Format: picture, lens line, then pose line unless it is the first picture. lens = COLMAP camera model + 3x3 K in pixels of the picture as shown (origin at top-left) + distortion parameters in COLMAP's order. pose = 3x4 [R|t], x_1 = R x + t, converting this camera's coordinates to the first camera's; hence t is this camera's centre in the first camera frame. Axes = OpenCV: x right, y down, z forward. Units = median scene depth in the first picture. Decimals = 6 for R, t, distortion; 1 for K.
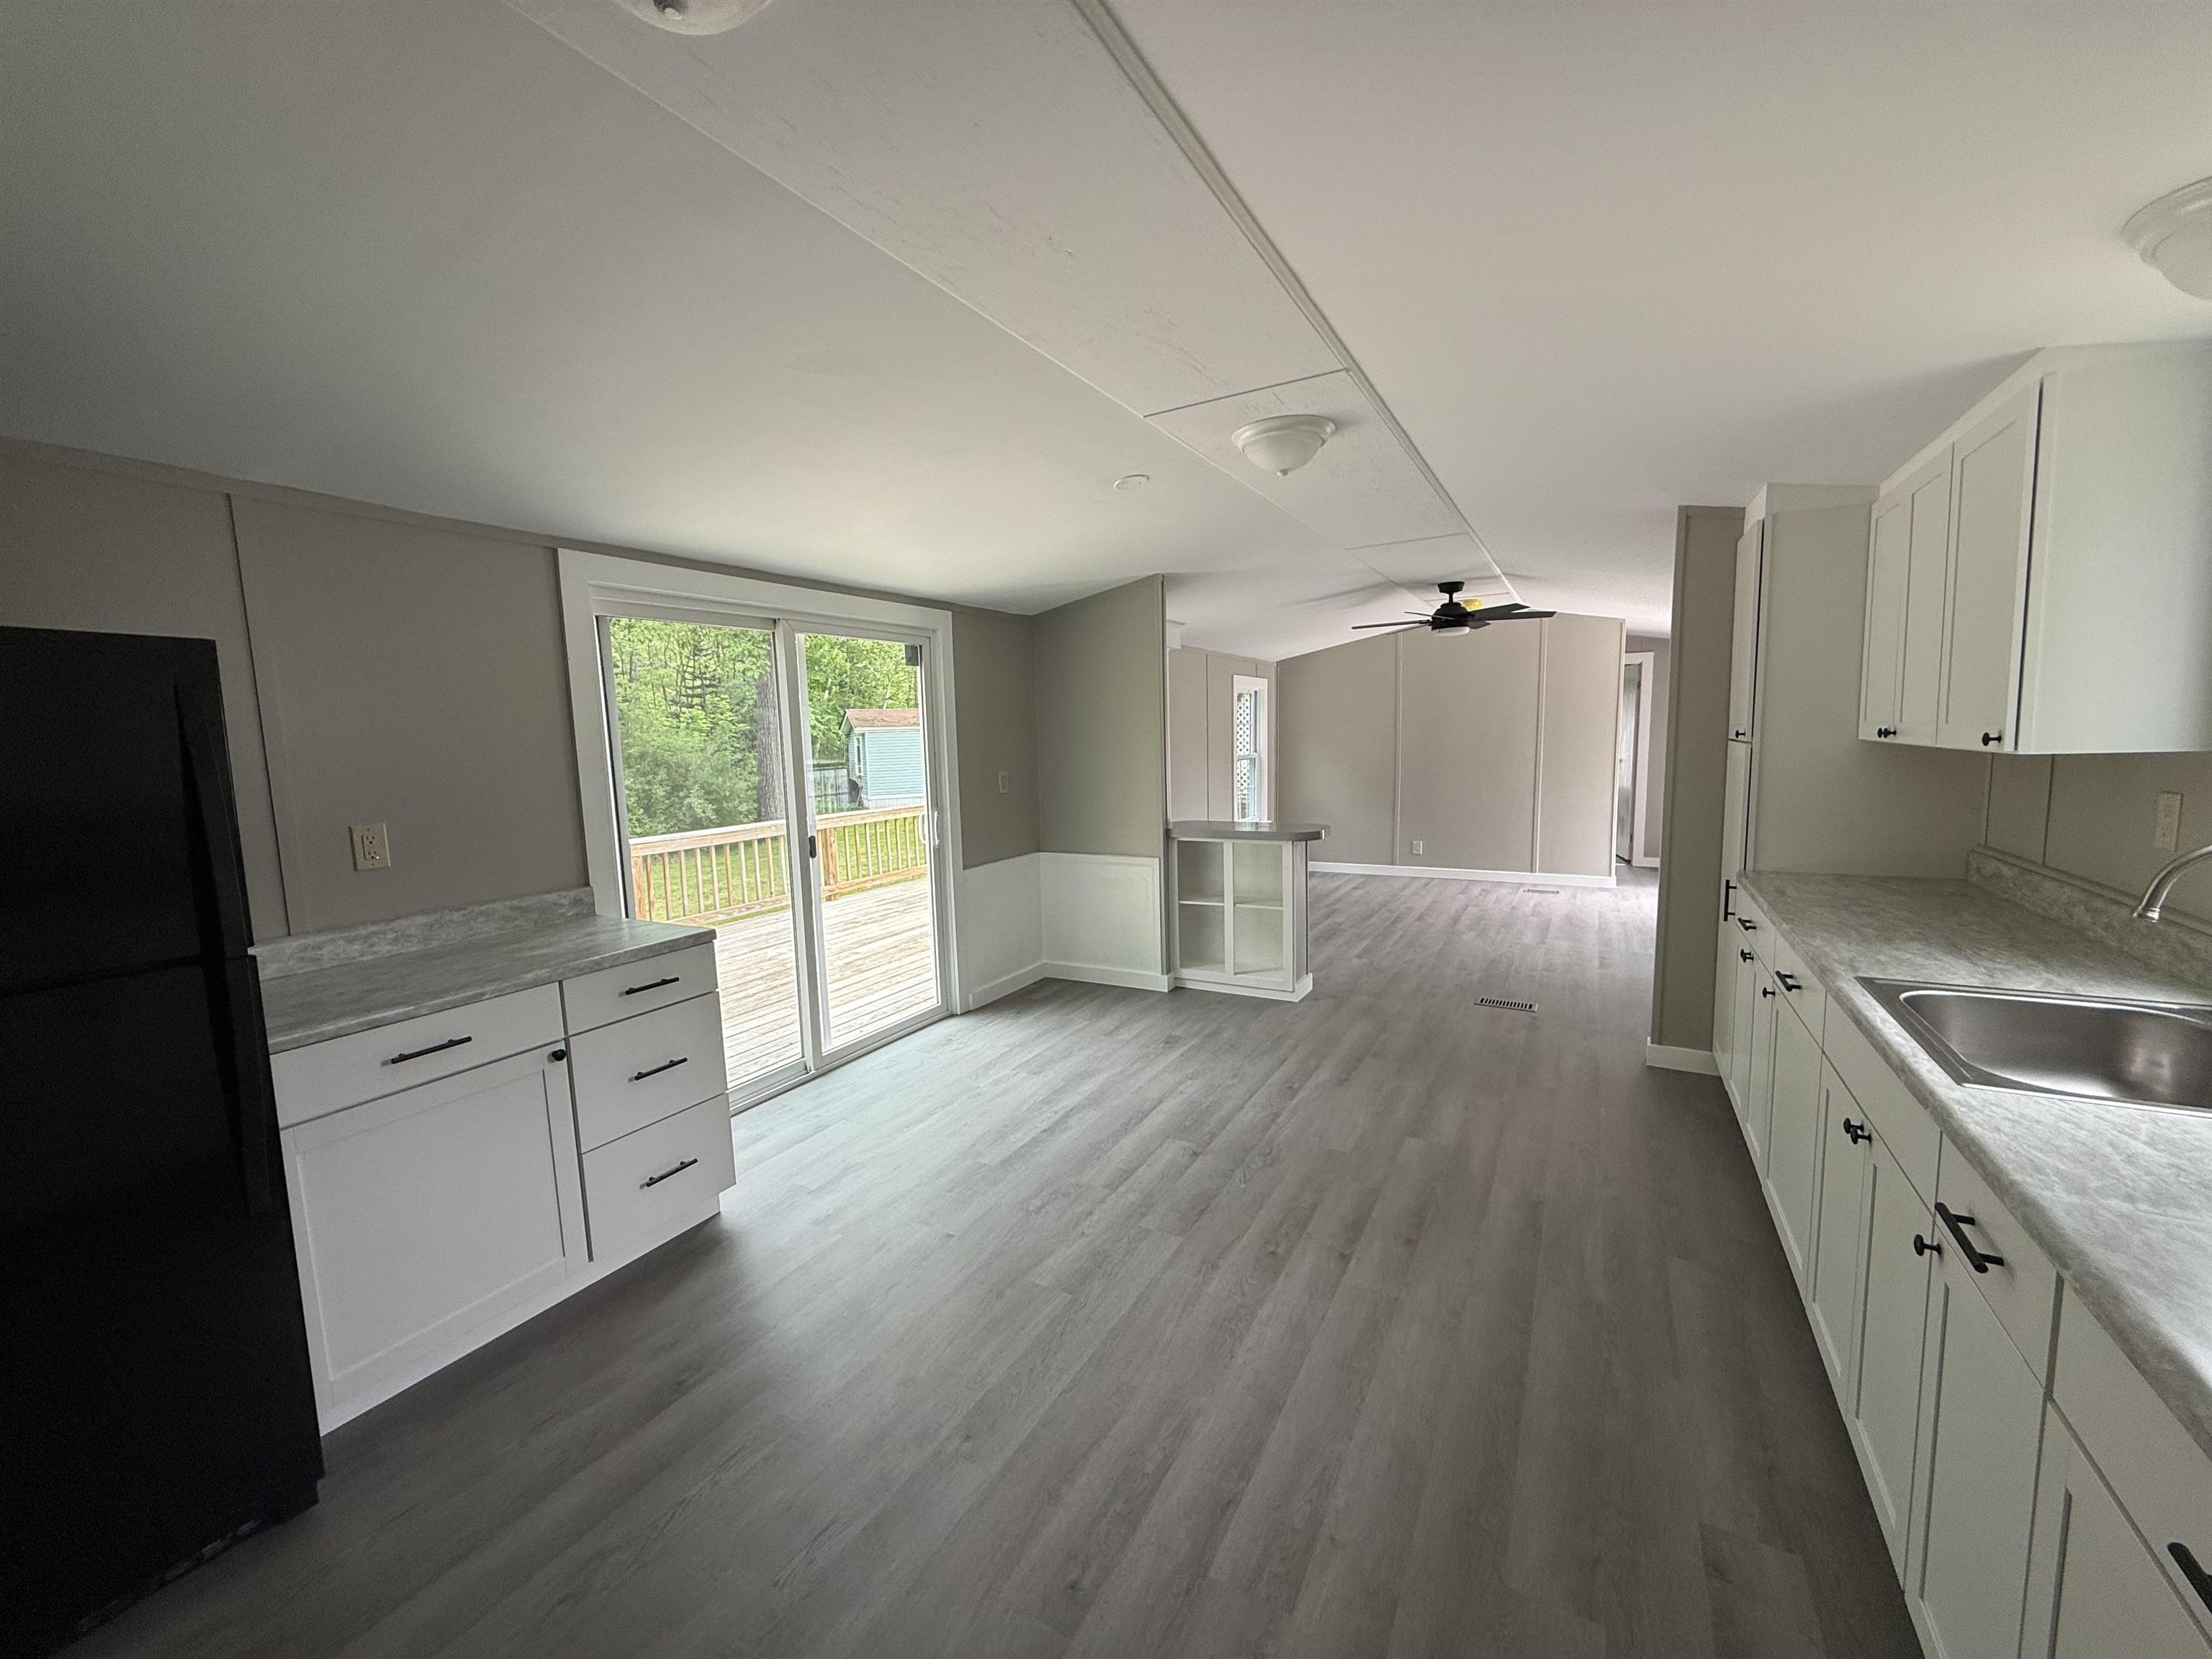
lens RADIAL K [[877.7, 0, 1105.1], [0, 877.7, 826.6], [0, 0, 1]] dist [0.000033, -0.000110]
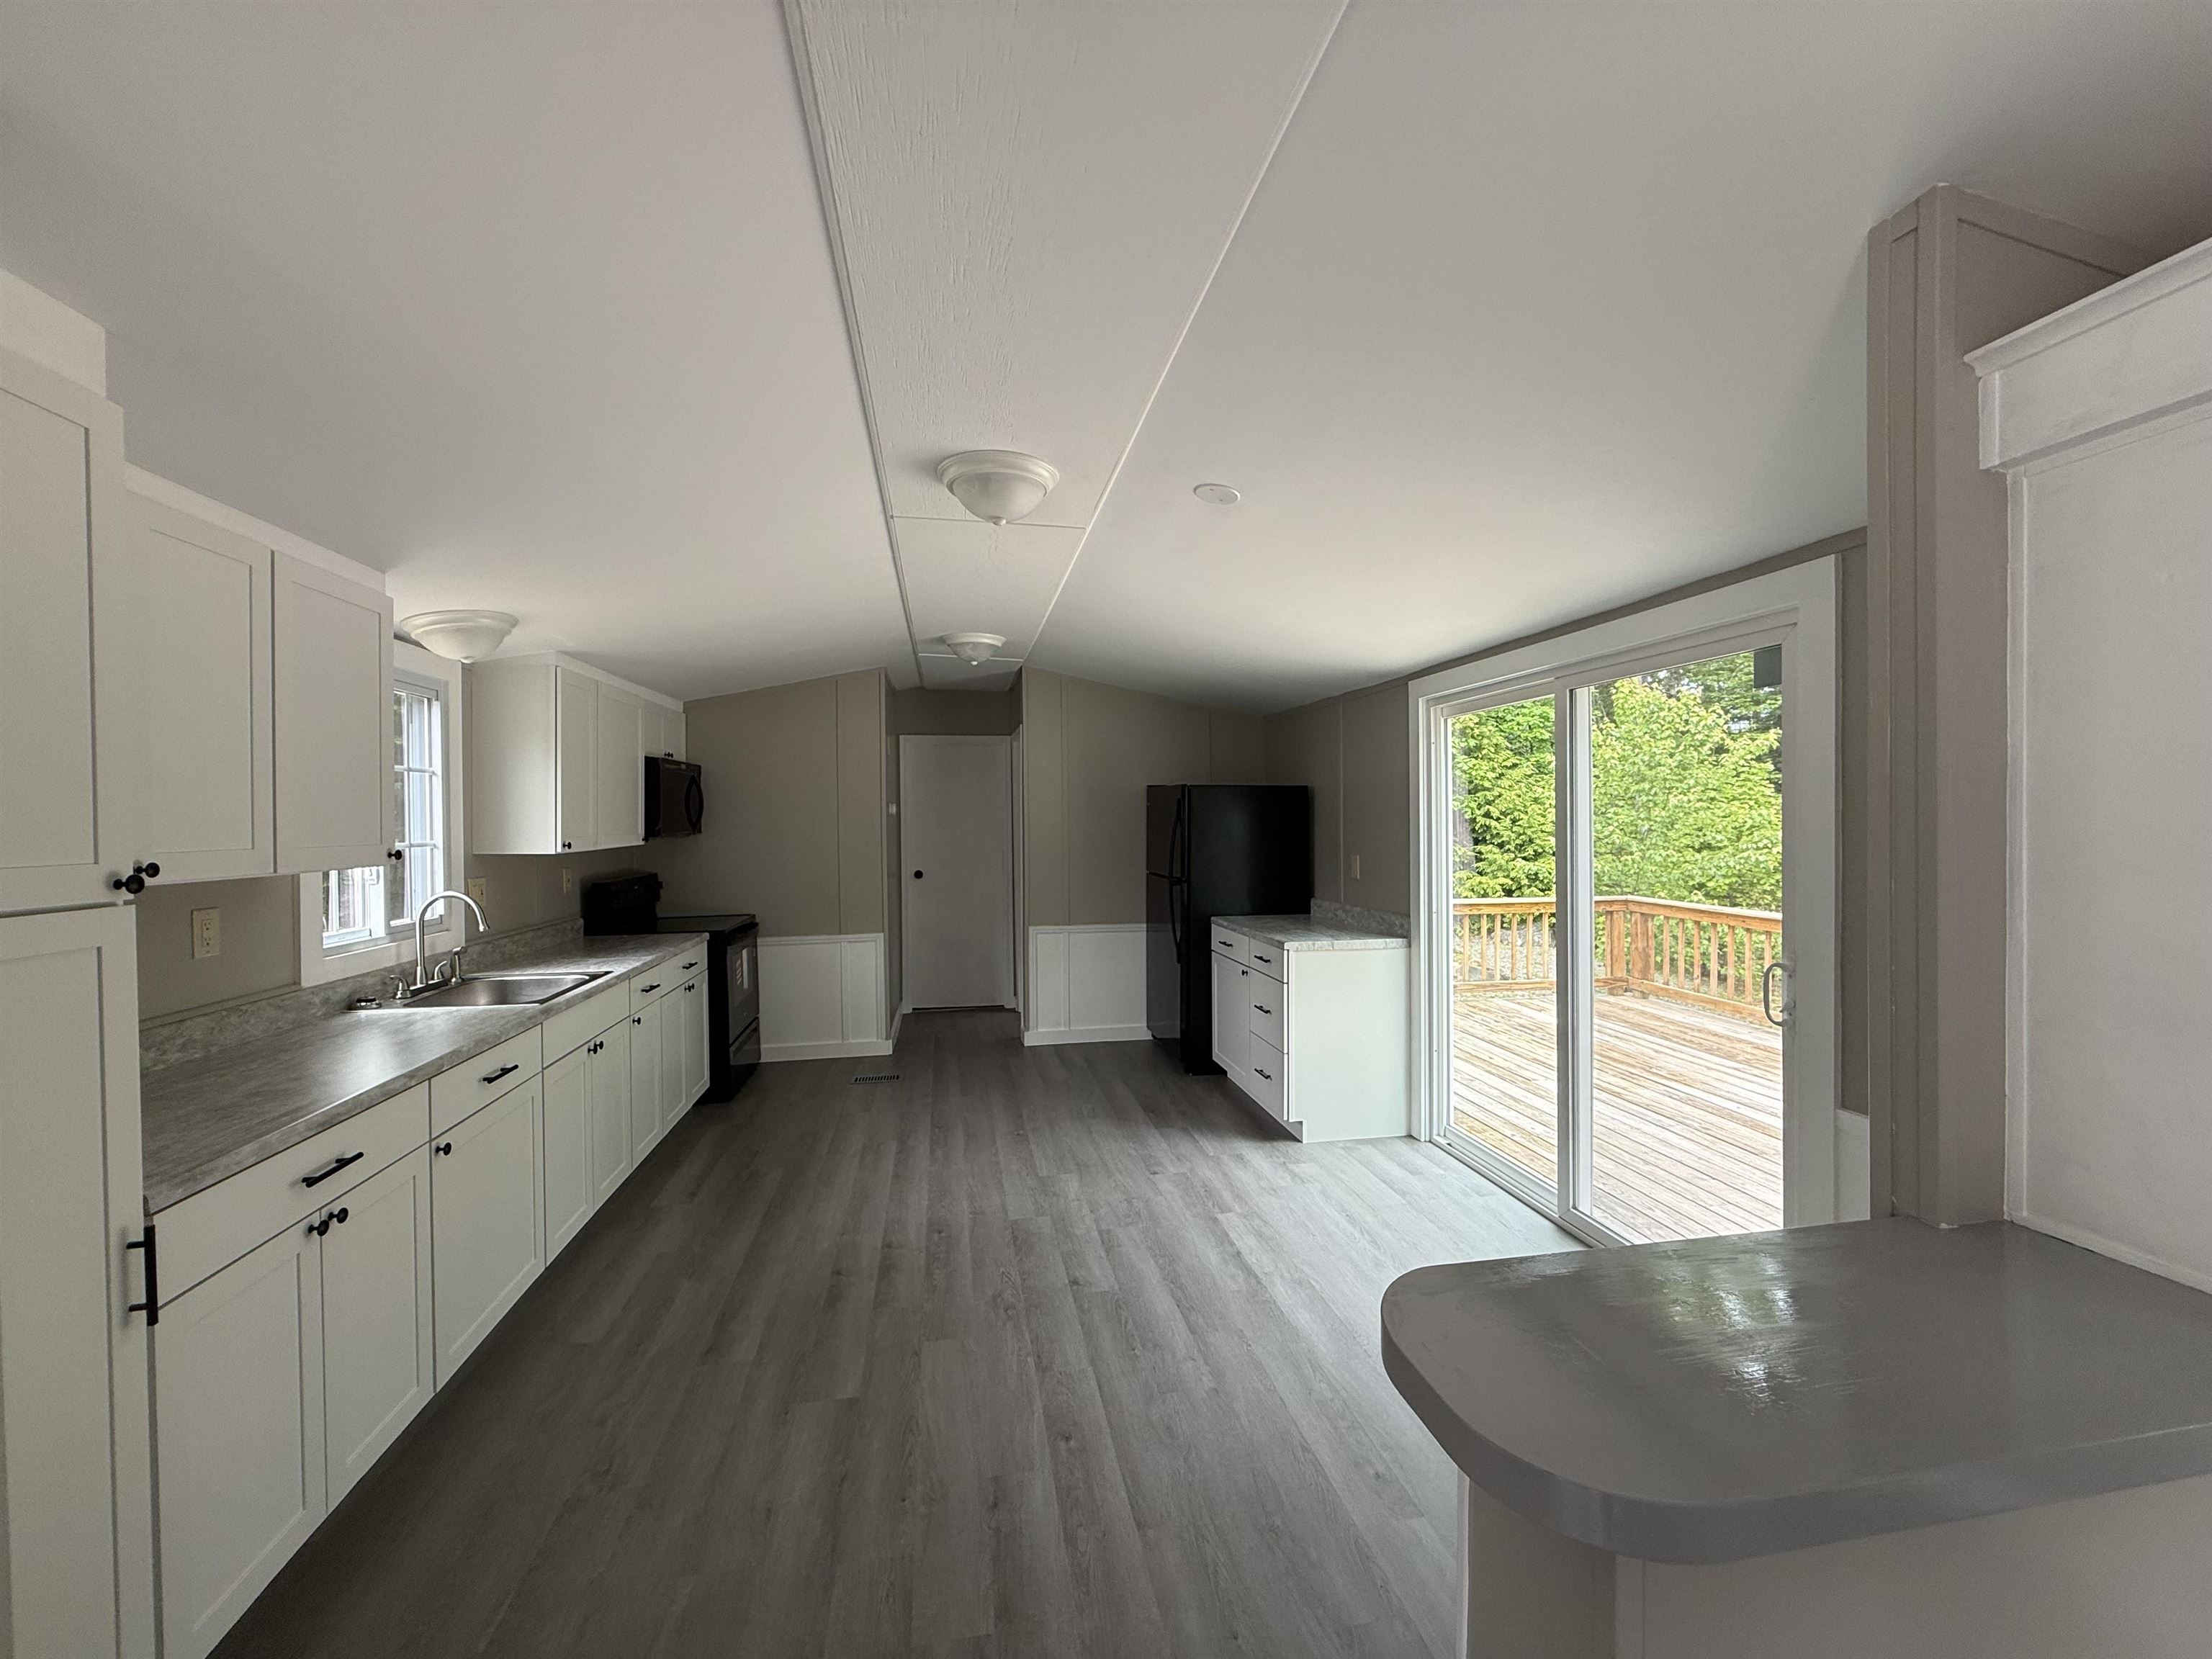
lens RADIAL K [[877.7, 0, 1099.5], [0, 877.7, 824.8], [0, 0, 1]] dist [0.000033, -0.000110]
pose [[-0.773307, 0.040450, -0.632740, 0.787050], [-0.036801, 0.993417, 0.108485, -0.248173], [0.632963, 0.107178, -0.766727, 2.036834]]
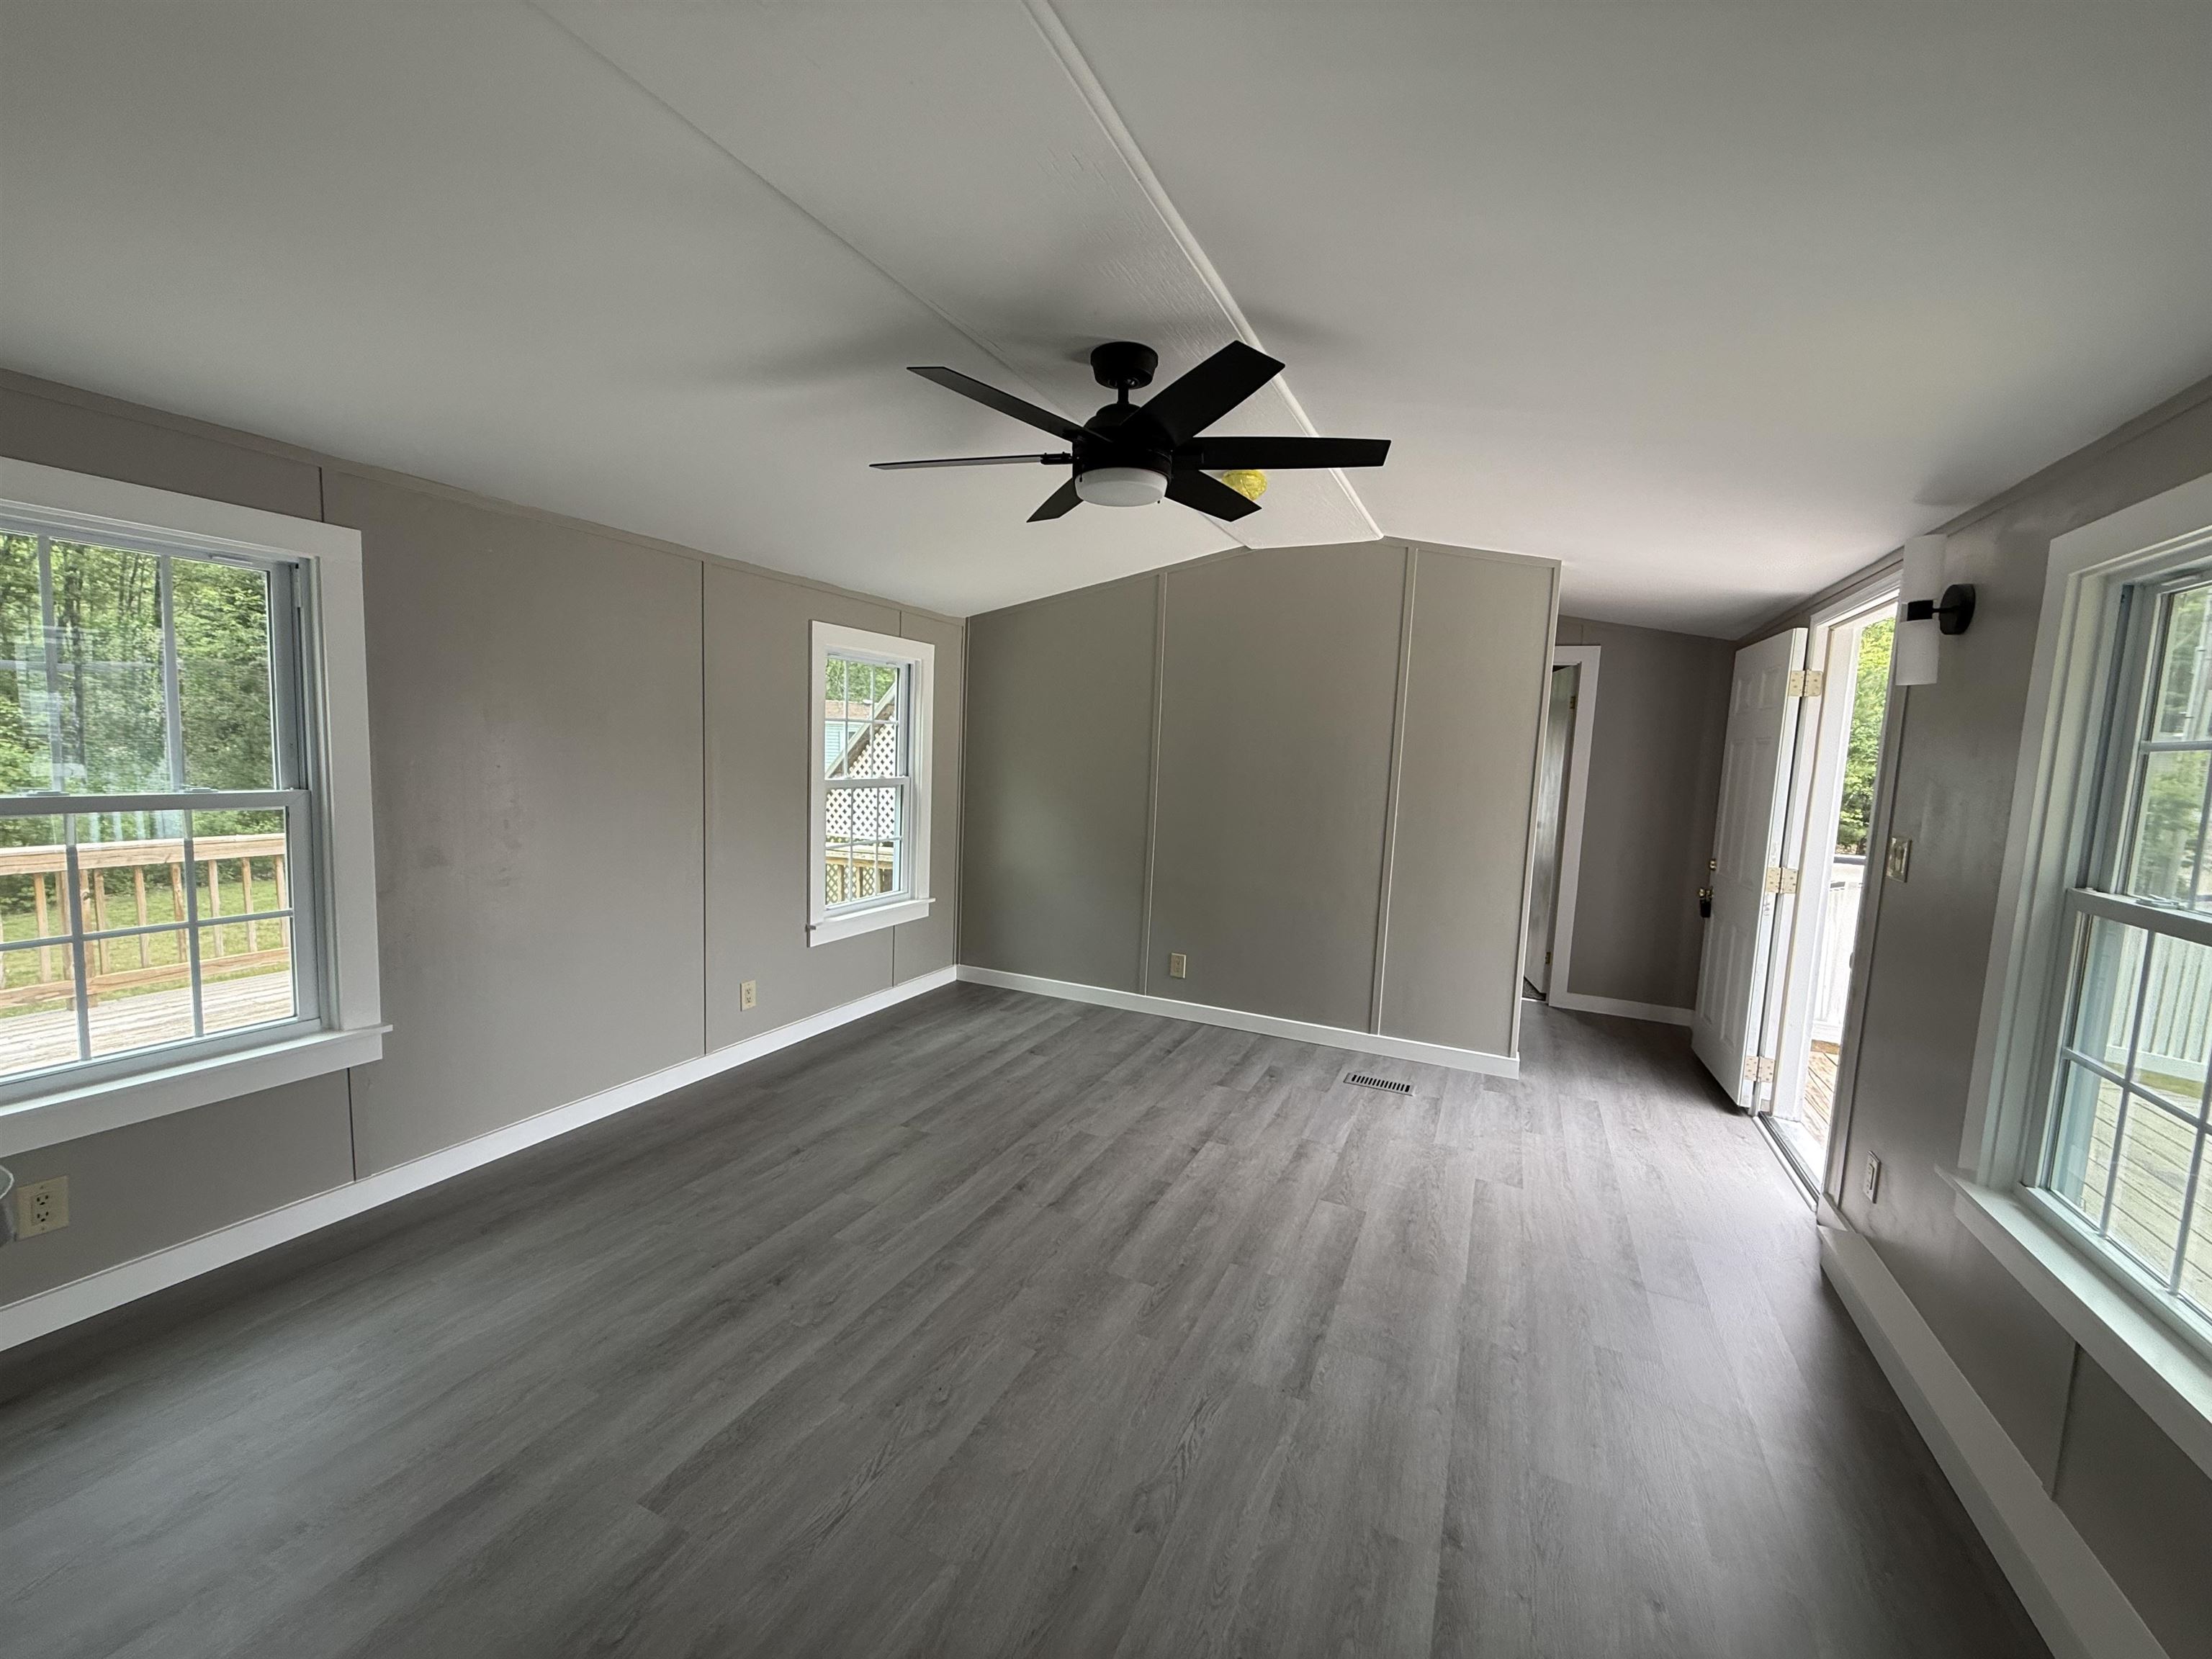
lens RADIAL K [[877.7, 0, 1102.7], [0, 877.7, 823.4], [0, 0, 1]] dist [0.000033, -0.000110]
pose [[0.995546, 0.057152, 0.074975, 0.237064], [-0.056159, 0.998305, -0.015288, -0.049033], [-0.075721, 0.011009, 0.997068, 0.409058]]
